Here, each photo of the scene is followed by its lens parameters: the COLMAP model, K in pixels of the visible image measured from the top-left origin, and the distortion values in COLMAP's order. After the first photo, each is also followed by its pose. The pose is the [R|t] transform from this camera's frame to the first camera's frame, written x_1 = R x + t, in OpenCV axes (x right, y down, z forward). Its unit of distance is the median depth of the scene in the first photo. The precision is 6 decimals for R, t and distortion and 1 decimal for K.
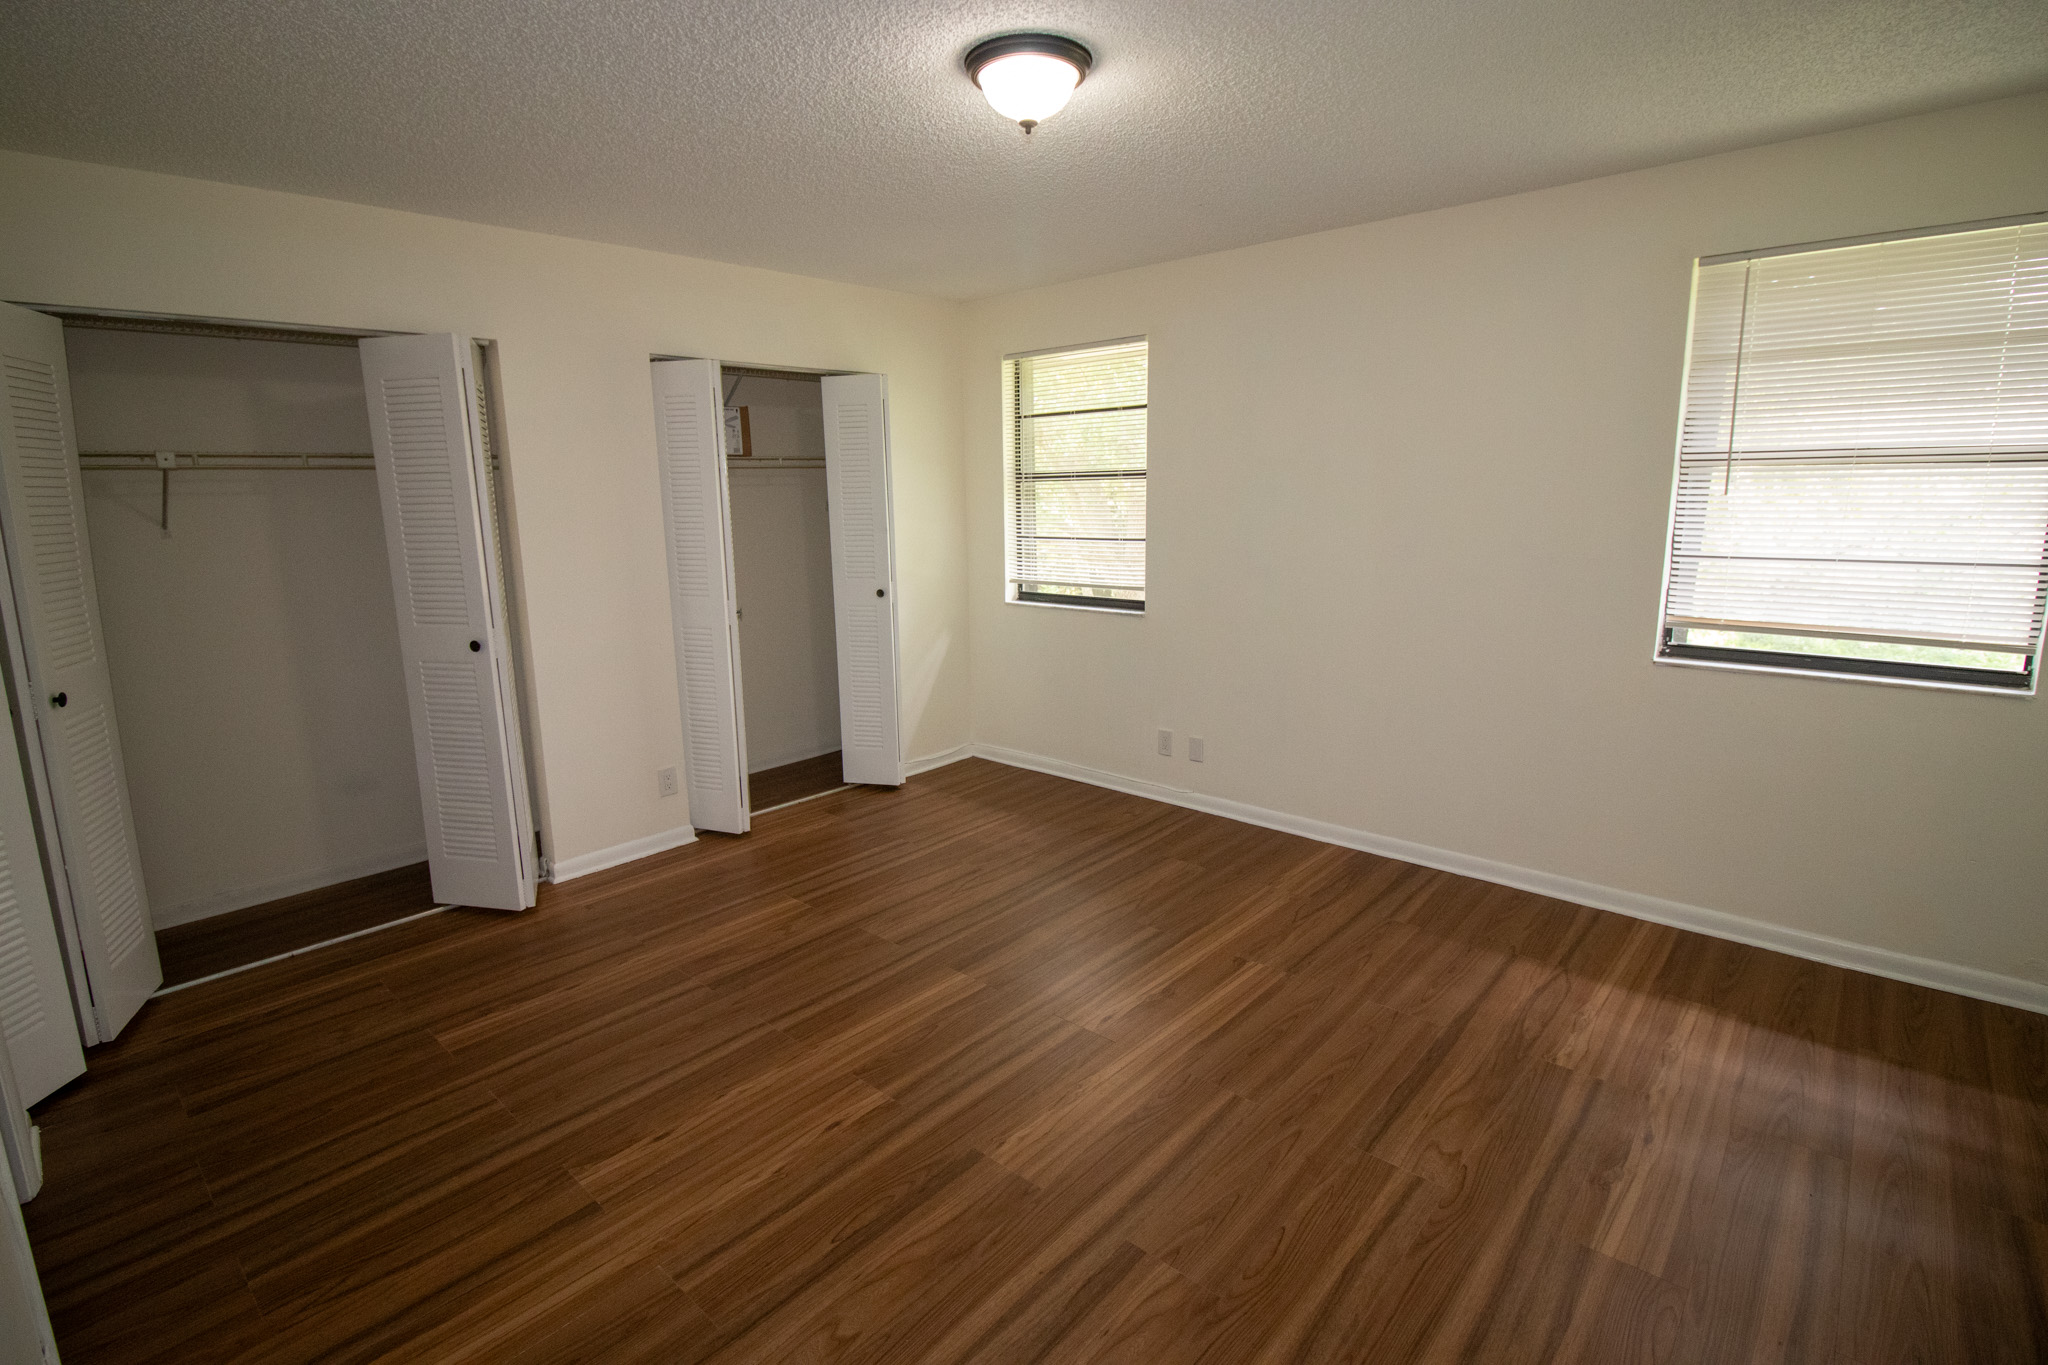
lens RADIAL K [[951.0, 0, 1021.3], [0, 951.0, 671.1], [0, 0, 1]] dist [0.000756, -0.013443]
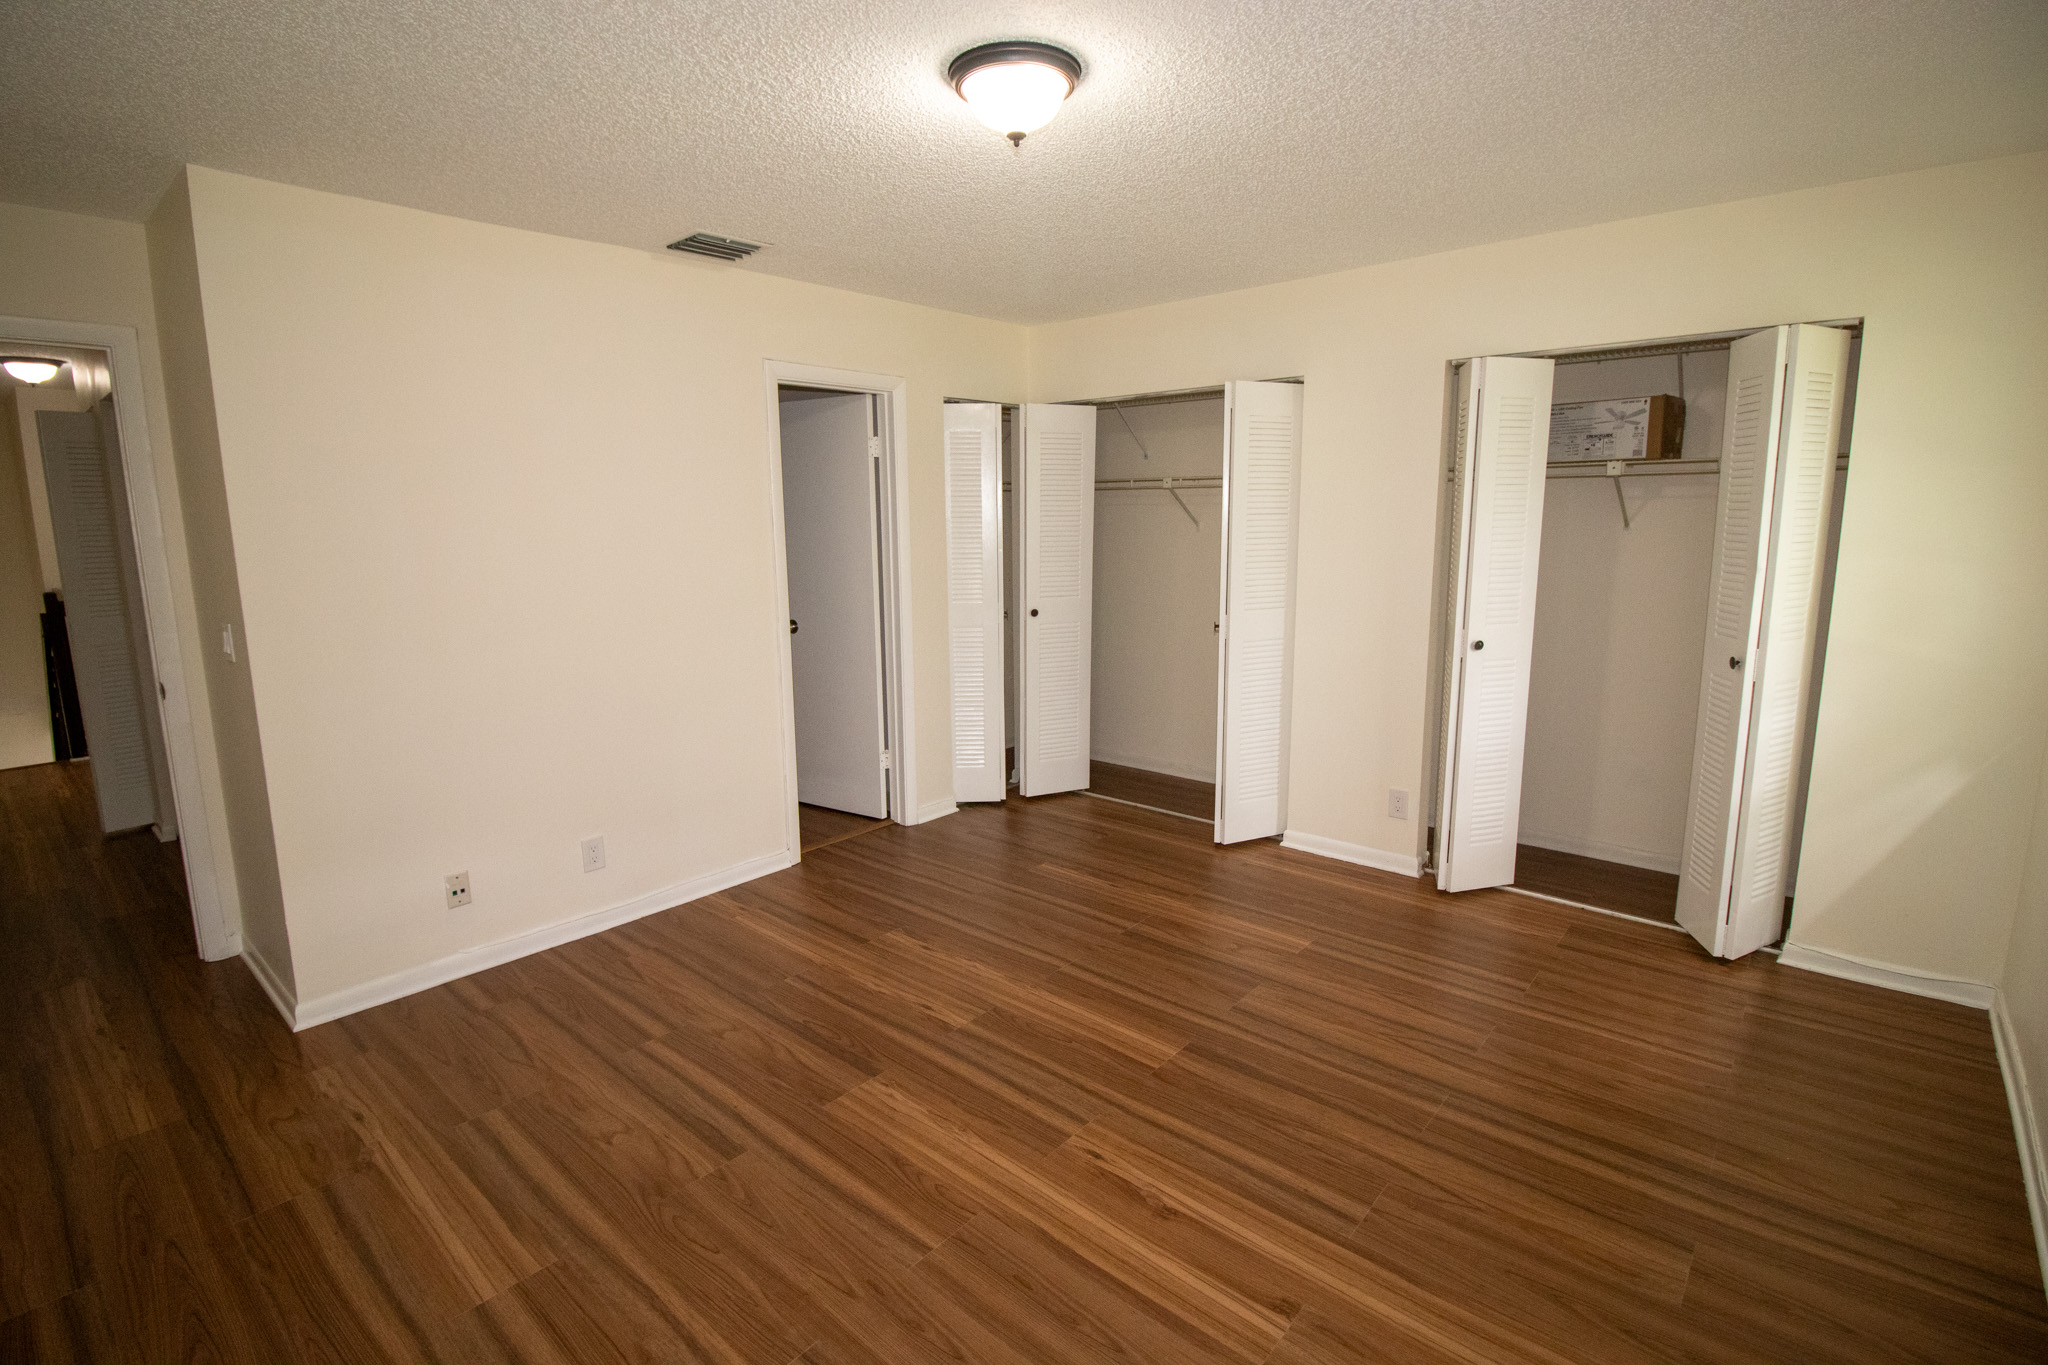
lens RADIAL K [[951.0, 0, 1021.3], [0, 951.0, 671.1], [0, 0, 1]] dist [0.000756, -0.013443]
pose [[0.021340, 0.181972, -0.983072, 0.814699], [-0.180180, 0.967896, 0.175252, -0.171766], [0.983402, 0.173390, 0.053443, 0.811969]]
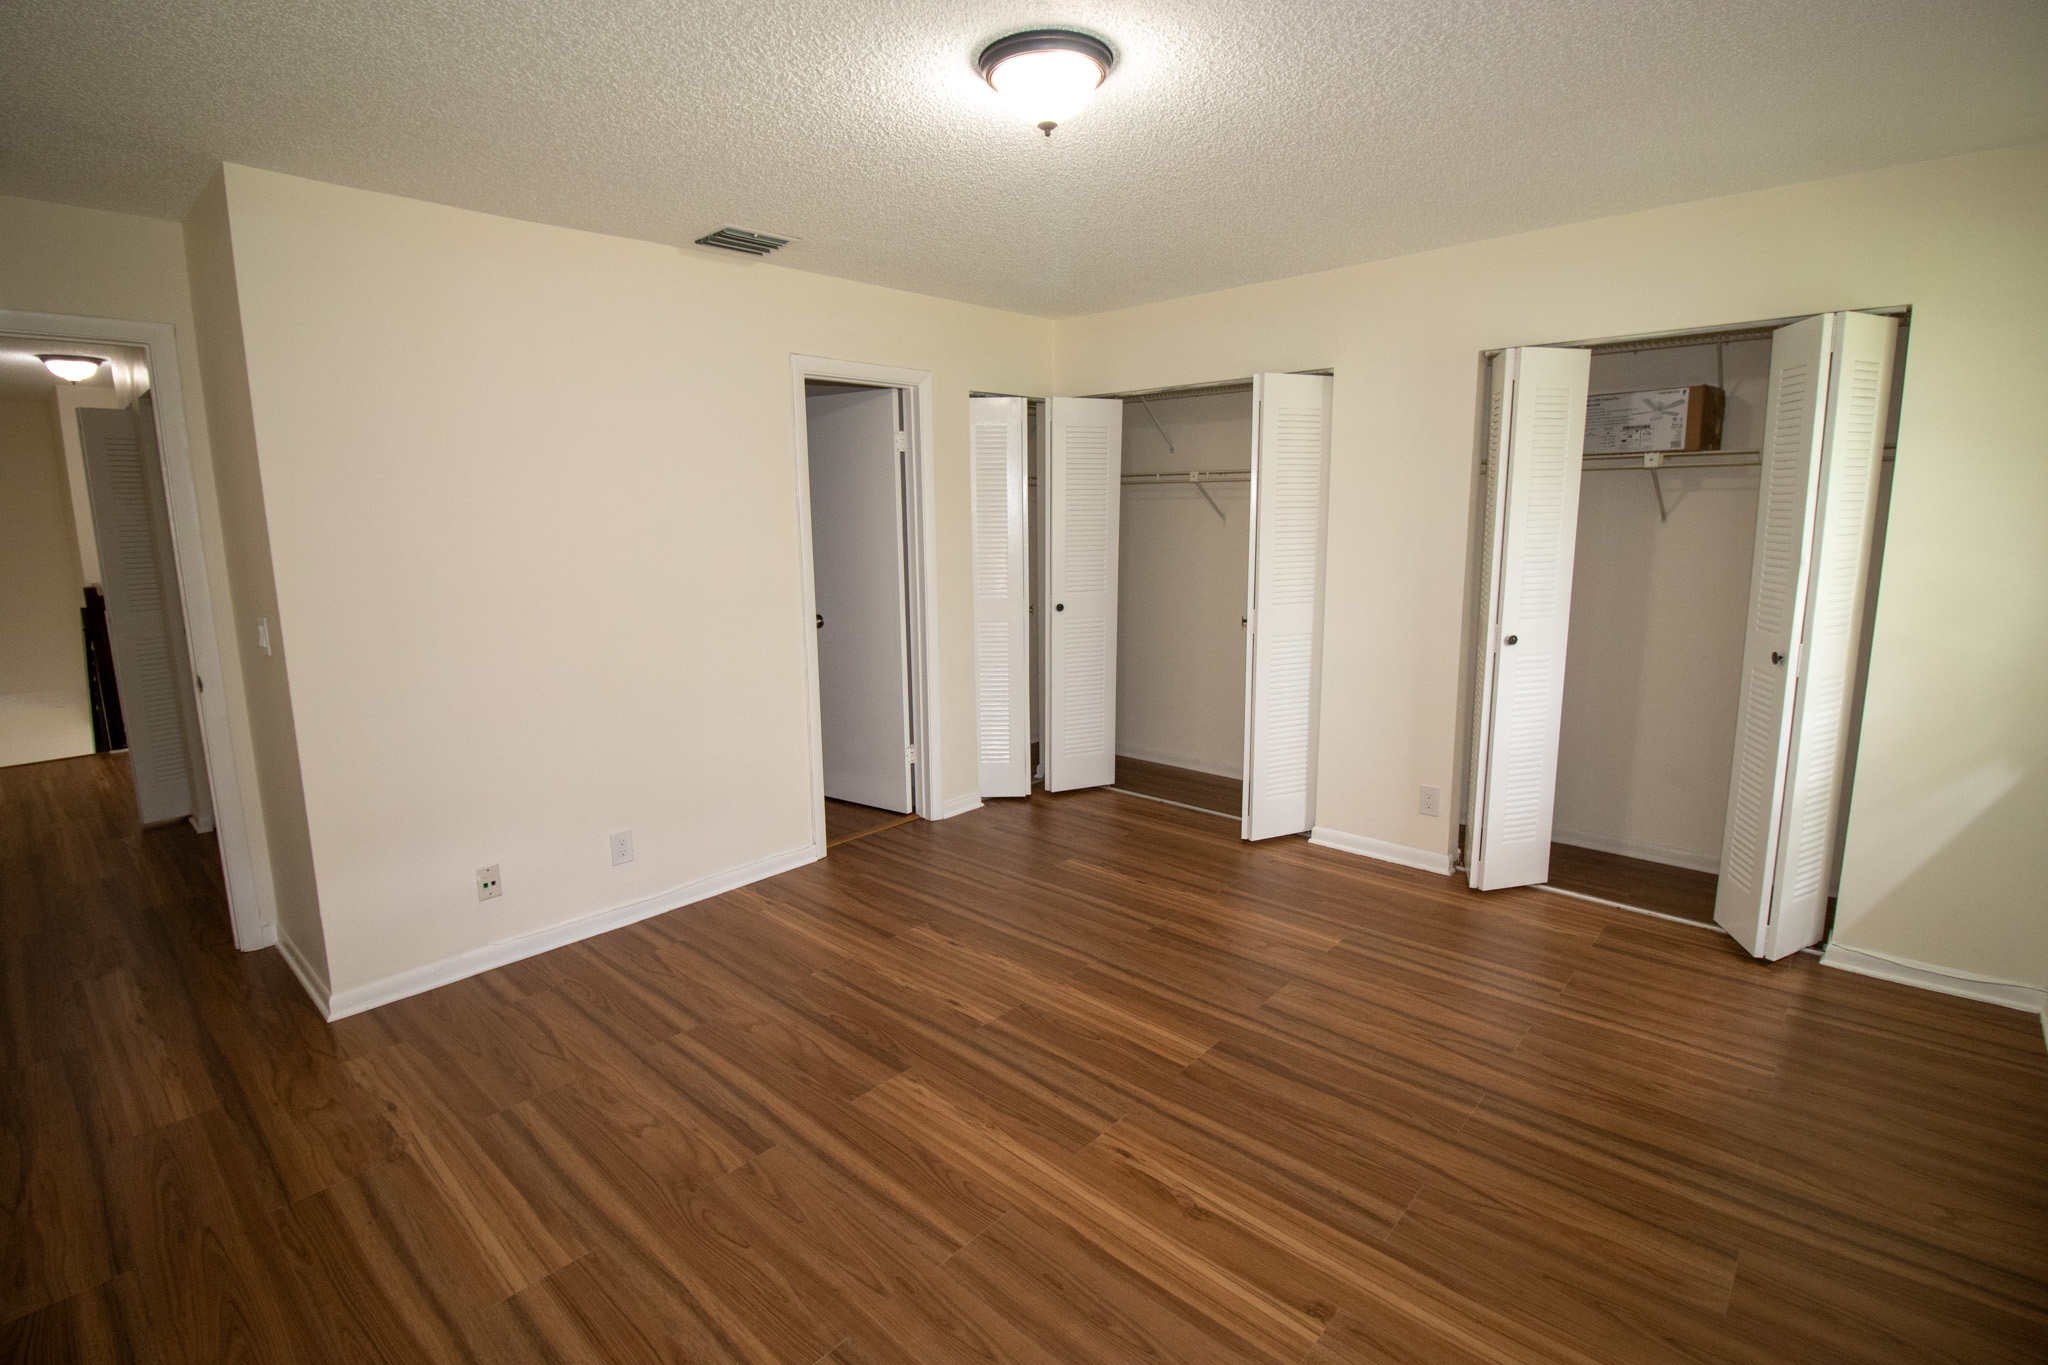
lens RADIAL K [[951.2, 0, 1023.9], [0, 951.2, 667.5], [0, 0, 1]] dist [0.000198, -0.013637]
pose [[0.000815, 0.183465, -0.983026, 0.809178], [-0.177745, 0.967400, 0.180402, -0.169260], [0.984076, 0.174581, 0.033398, 0.806298]]
